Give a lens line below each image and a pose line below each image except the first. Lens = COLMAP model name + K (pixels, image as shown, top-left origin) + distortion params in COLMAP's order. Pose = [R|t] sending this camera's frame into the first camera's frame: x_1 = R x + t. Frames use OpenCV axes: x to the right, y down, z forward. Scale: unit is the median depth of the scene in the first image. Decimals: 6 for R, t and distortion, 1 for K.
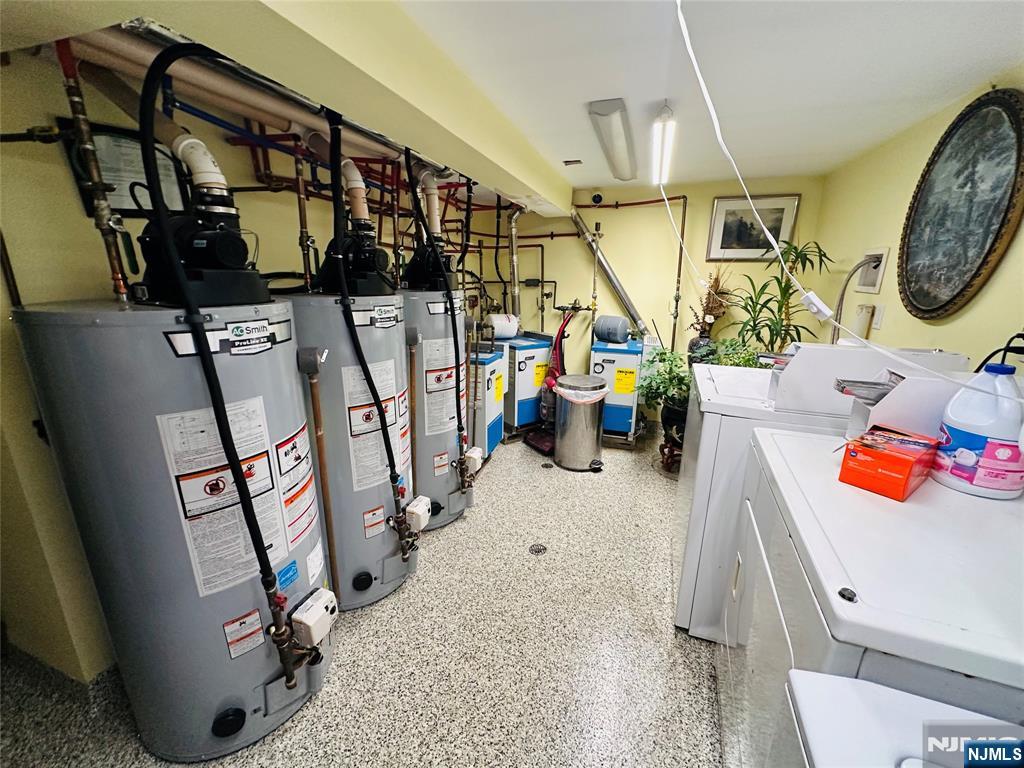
lens RADIAL K [[408.8, 0, 510.6], [0, 408.8, 384.6], [0, 0, 1]] dist [-0.001127, -0.000023]
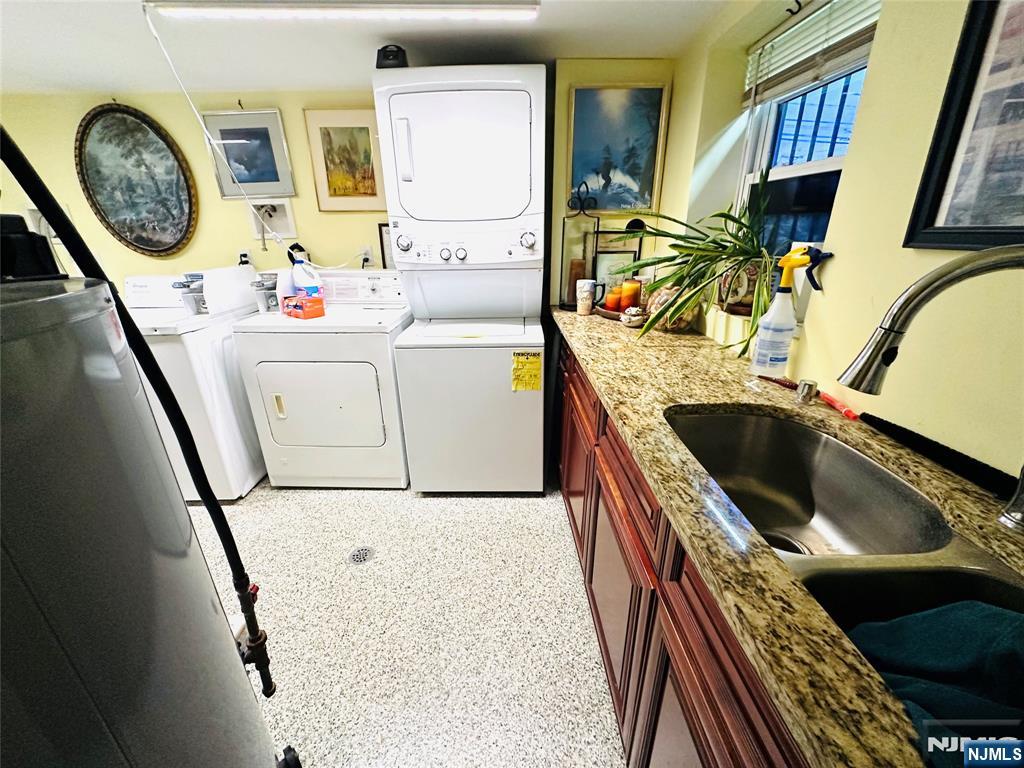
lens RADIAL K [[408.8, 0, 510.0], [0, 408.8, 384.2], [0, 0, 1]] dist [-0.001127, -0.000023]
pose [[-0.339445, -0.342121, 0.876202, -0.655221], [0.257595, 0.862088, 0.436404, -0.057623], [-0.904667, 0.373840, -0.204503, 0.229498]]
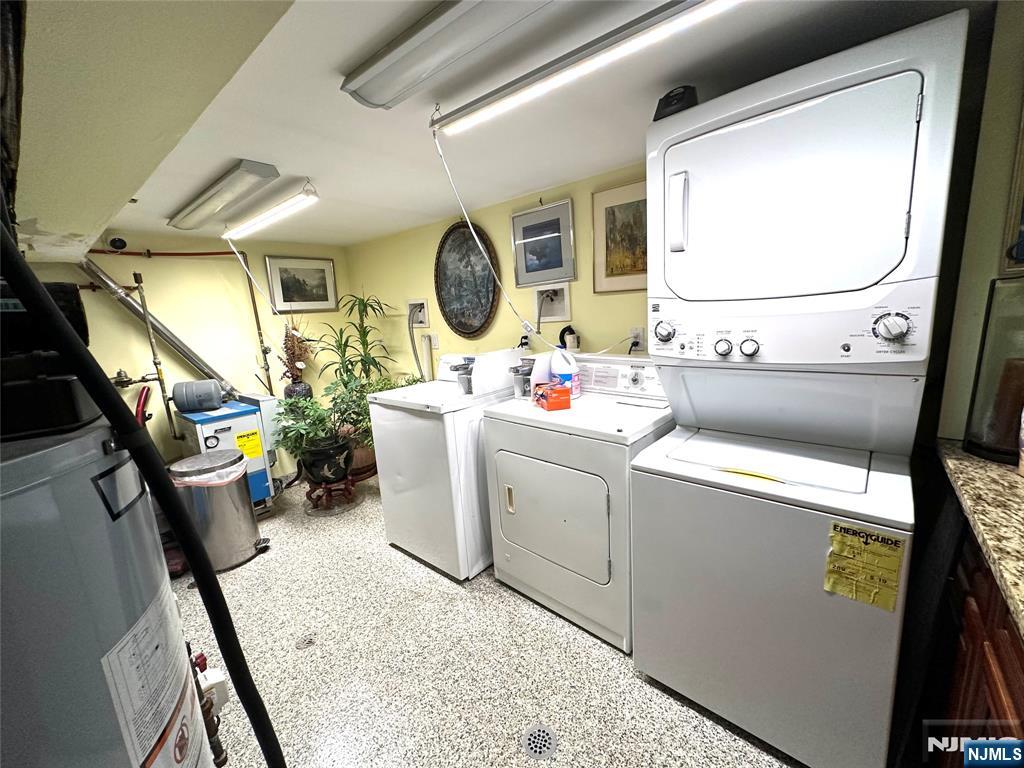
lens RADIAL K [[408.8, 0, 512.7], [0, 408.8, 384.8], [0, 0, 1]] dist [-0.001127, -0.000023]
pose [[0.357792, -0.202197, 0.911648, -0.422455], [0.309683, 0.946718, 0.088434, -0.046957], [-0.880955, 0.250681, 0.401345, 0.124393]]
